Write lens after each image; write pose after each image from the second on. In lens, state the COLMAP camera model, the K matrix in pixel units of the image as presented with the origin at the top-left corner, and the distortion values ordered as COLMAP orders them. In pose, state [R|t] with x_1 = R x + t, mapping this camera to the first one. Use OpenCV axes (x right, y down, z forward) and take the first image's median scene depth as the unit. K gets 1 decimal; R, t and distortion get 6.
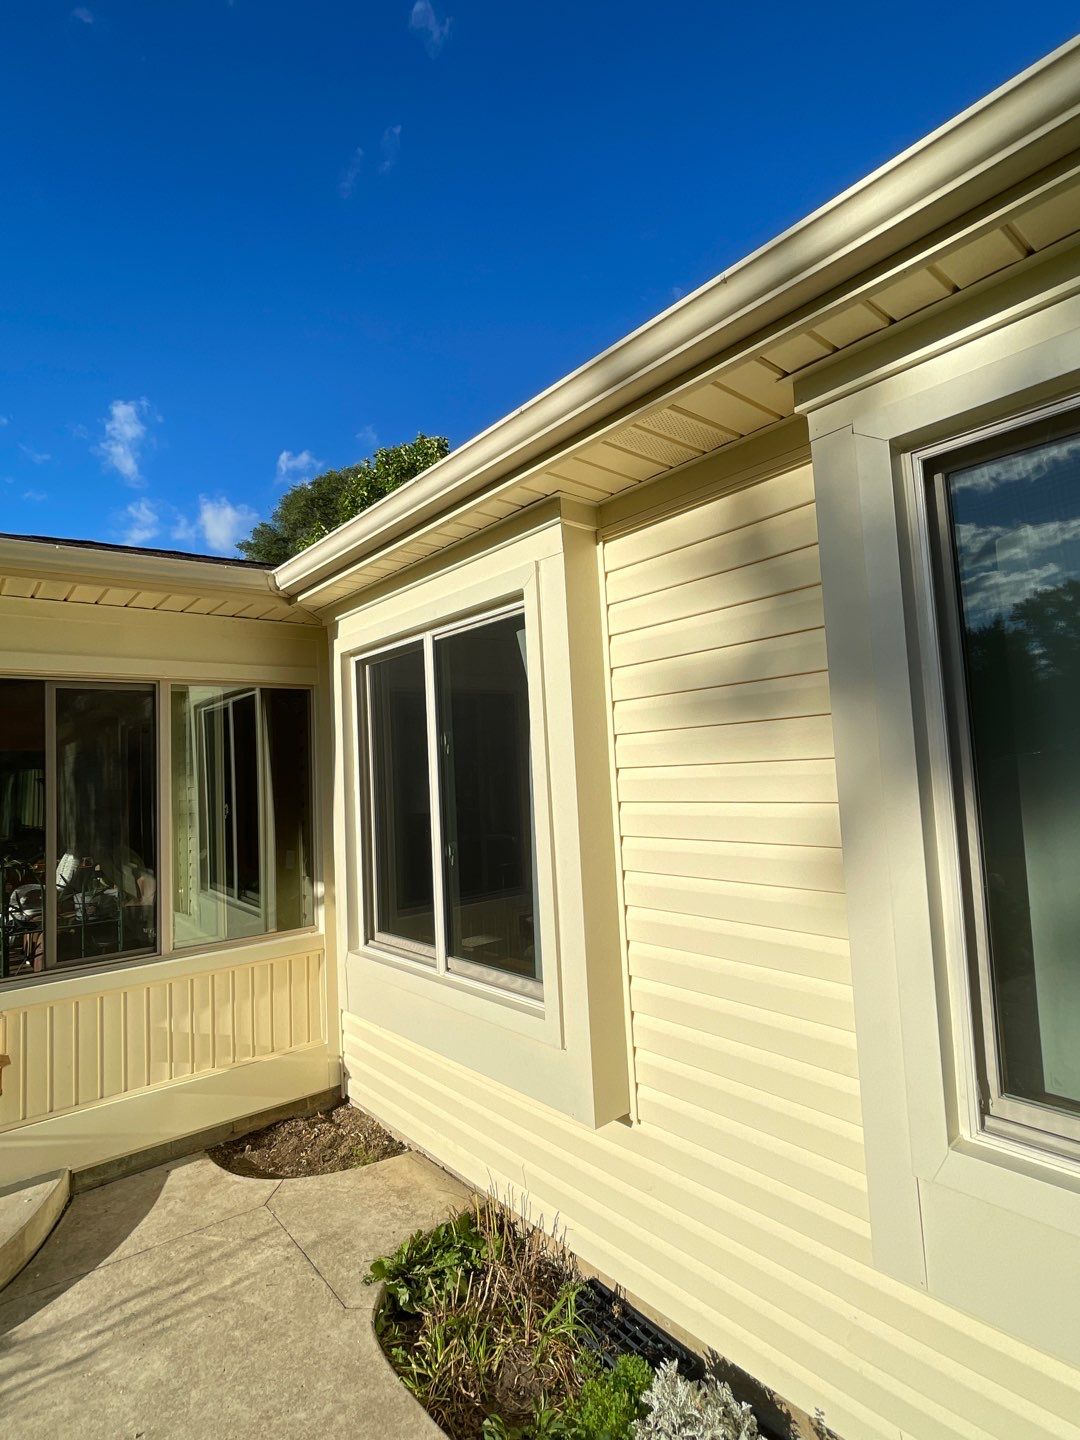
lens RADIAL K [[757.0, 0, 533.9], [0, 757.0, 712.6], [0, 0, 1]] dist [-0.005721, 0.010137]
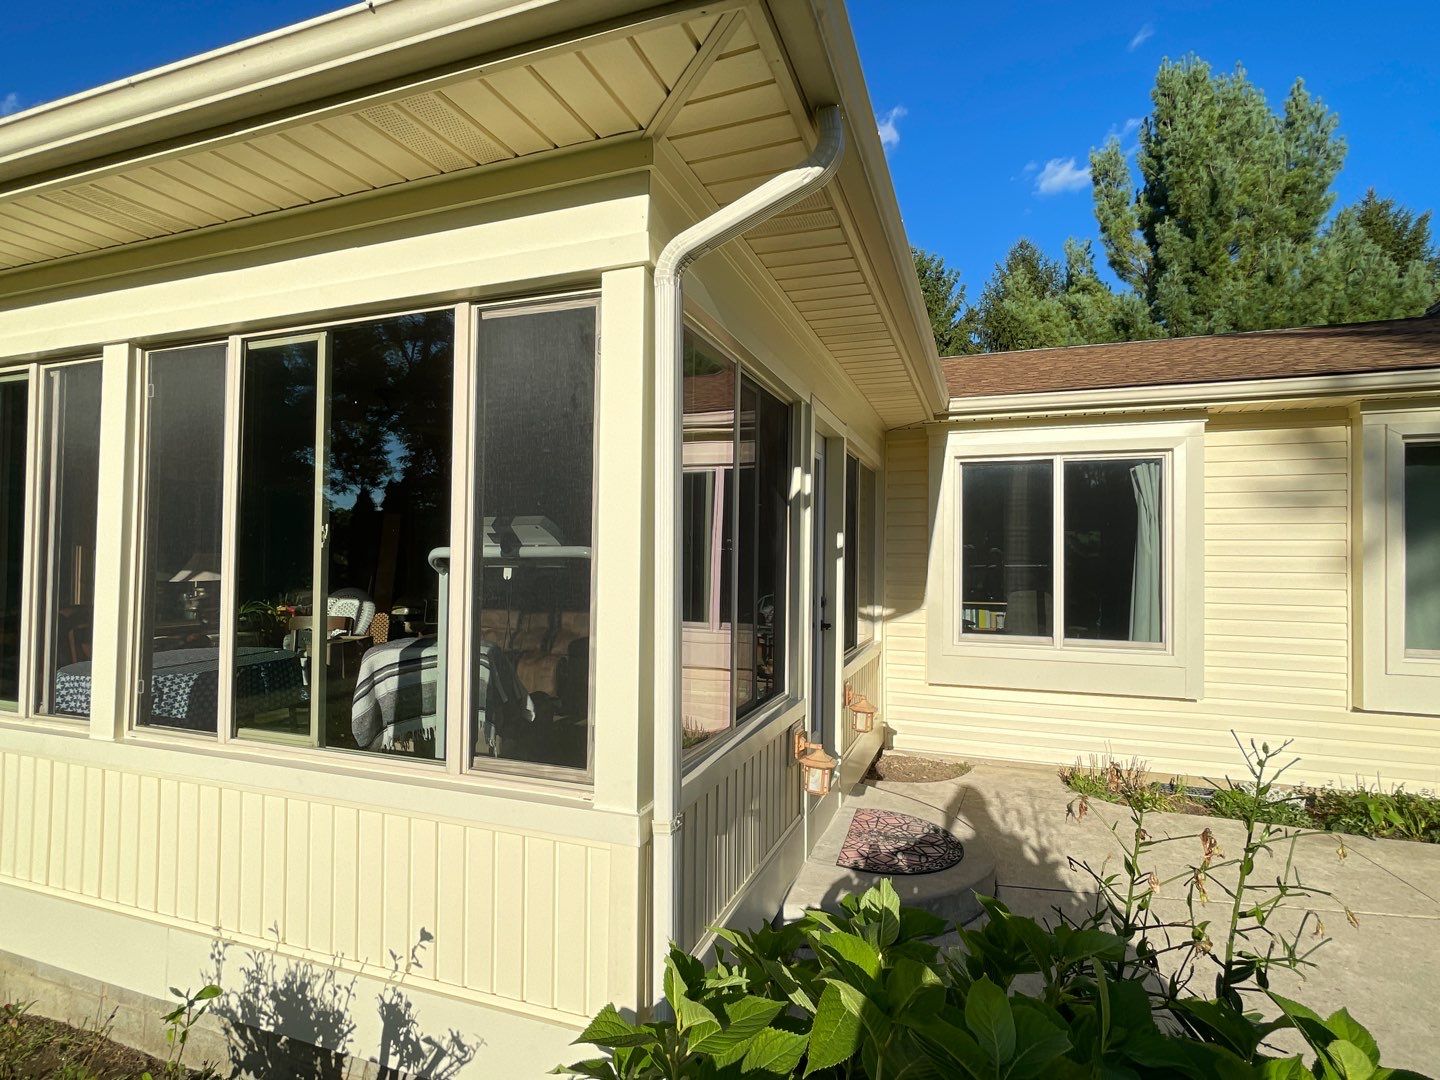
lens RADIAL K [[757.0, 0, 713.3], [0, 757.0, 541.7], [0, 0, 1]] dist [-0.005721, 0.010137]
pose [[0.859689, 0.064915, 0.506676, -1.469568], [-0.091468, 0.995424, 0.027662, 0.100477], [-0.502562, -0.070125, 0.861692, -0.096776]]
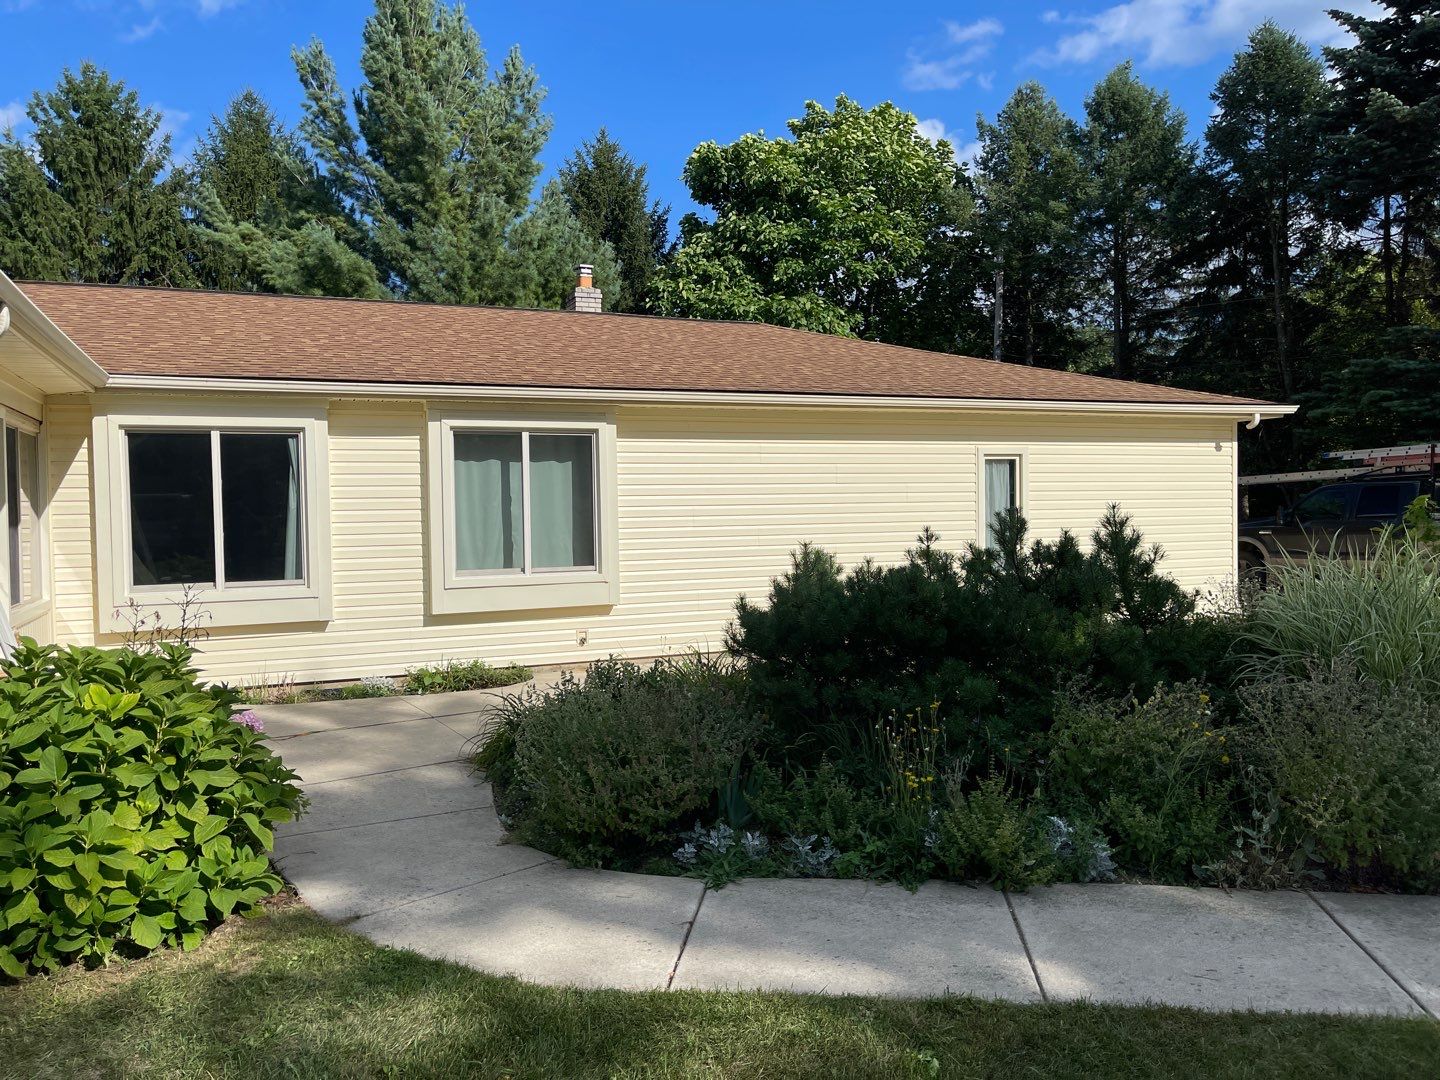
lens RADIAL K [[1102.7, 0, 720.0], [0, 1102.7, 540.0], [0, 0, 1]] dist [0.000366, -0.001714]
pose [[0.273589, 0.011635, 0.961776, -2.285836], [-0.078479, 0.996863, 0.010265, 0.051992], [-0.958640, -0.078288, 0.273644, -0.996676]]
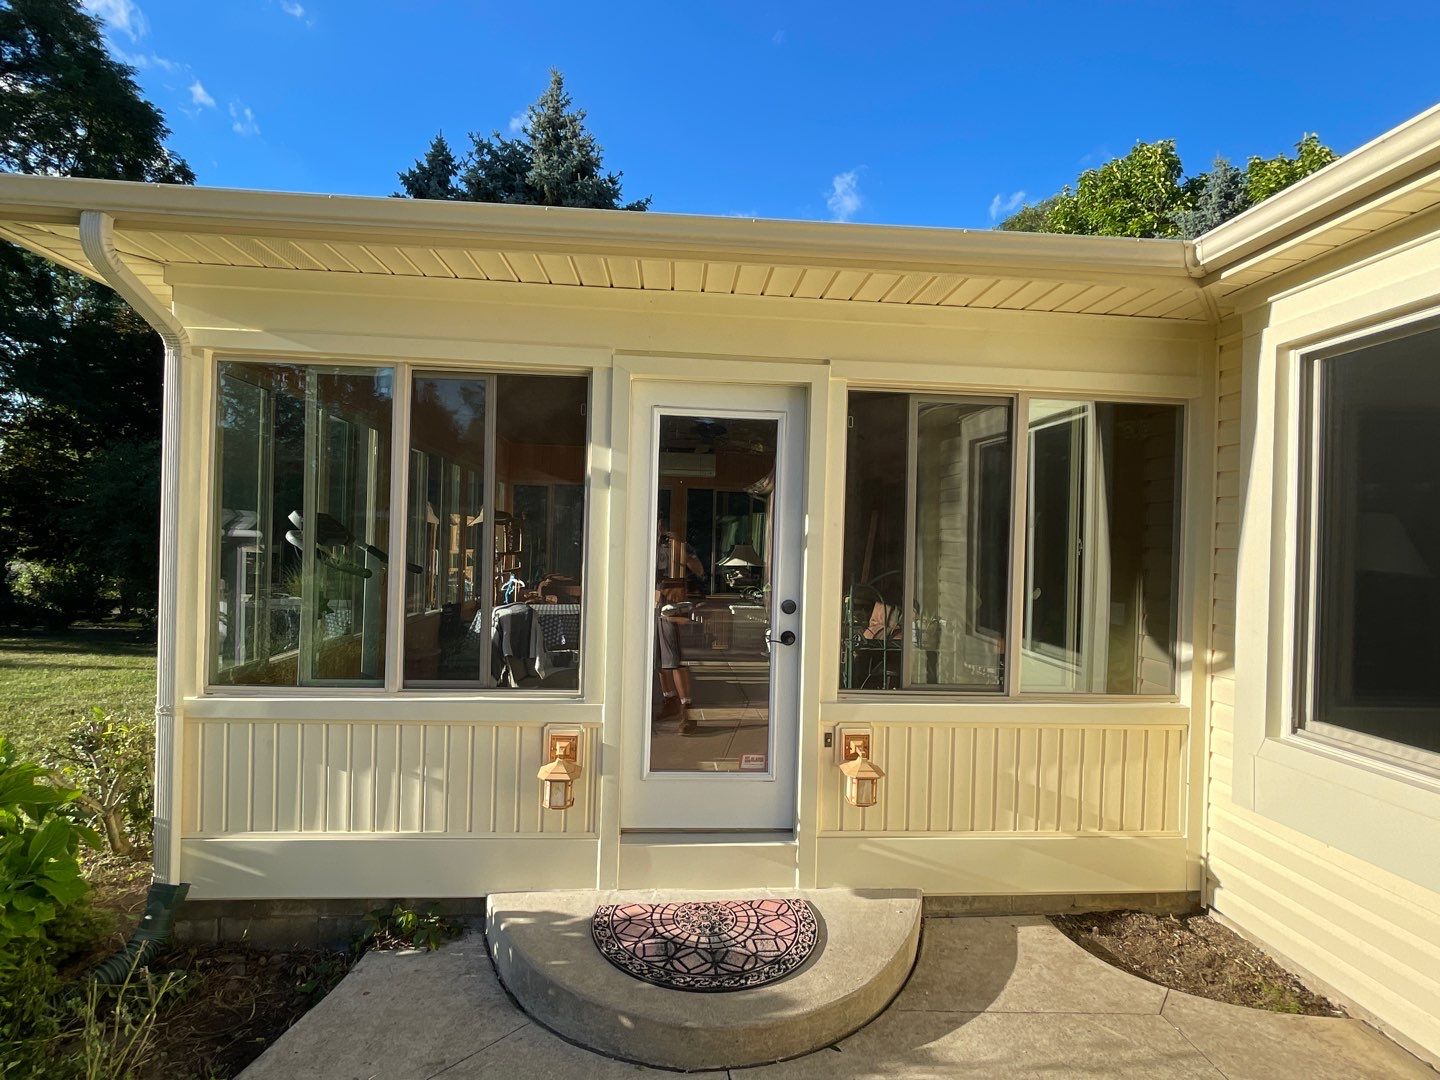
lens RADIAL K [[757.0, 0, 713.3], [0, 757.0, 541.7], [0, 0, 1]] dist [-0.005721, 0.010137]
pose [[0.817237, 0.065128, -0.572611, -0.269005], [-0.014409, 0.995592, 0.092673, 0.052747], [0.576122, -0.067485, 0.814573, 0.060301]]
